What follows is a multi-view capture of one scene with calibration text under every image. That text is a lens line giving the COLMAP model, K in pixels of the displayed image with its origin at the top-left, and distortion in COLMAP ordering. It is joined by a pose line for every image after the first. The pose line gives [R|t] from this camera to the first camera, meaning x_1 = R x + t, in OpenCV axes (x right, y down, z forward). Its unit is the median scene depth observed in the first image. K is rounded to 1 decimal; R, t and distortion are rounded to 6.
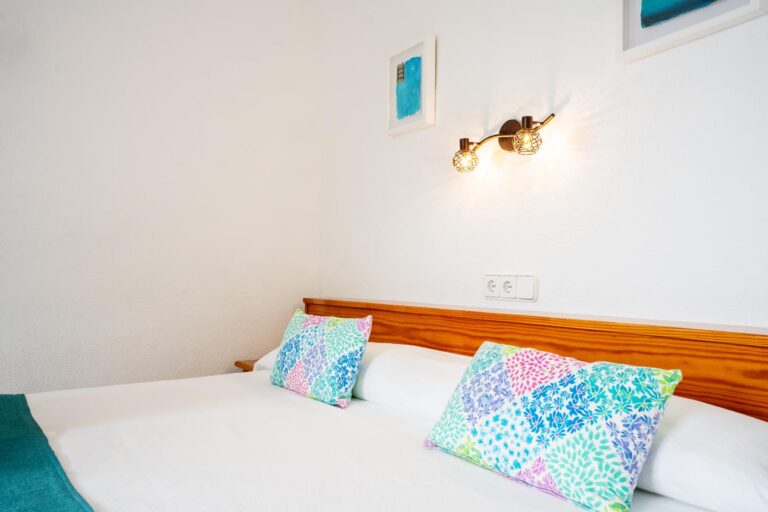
lens RADIAL K [[594.9, 0, 385.4], [0, 594.9, 266.2], [0, 0, 1]] dist [0.009854, 0.054735]
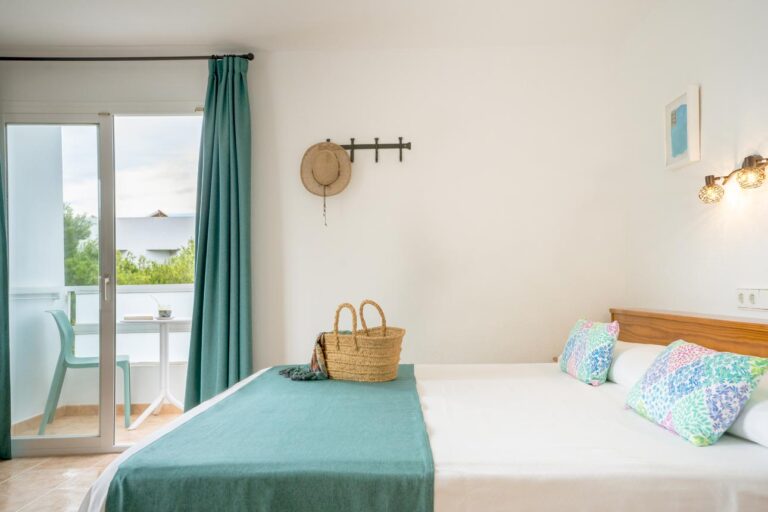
lens RADIAL K [[594.9, 0, 384.9], [0, 594.9, 263.5], [0, 0, 1]] dist [0.009854, 0.054735]
pose [[0.805280, -0.045484, -0.591148, 0.551691], [0.031334, 0.998925, -0.034174, -0.029024], [0.592066, 0.008997, 0.805839, -0.640294]]
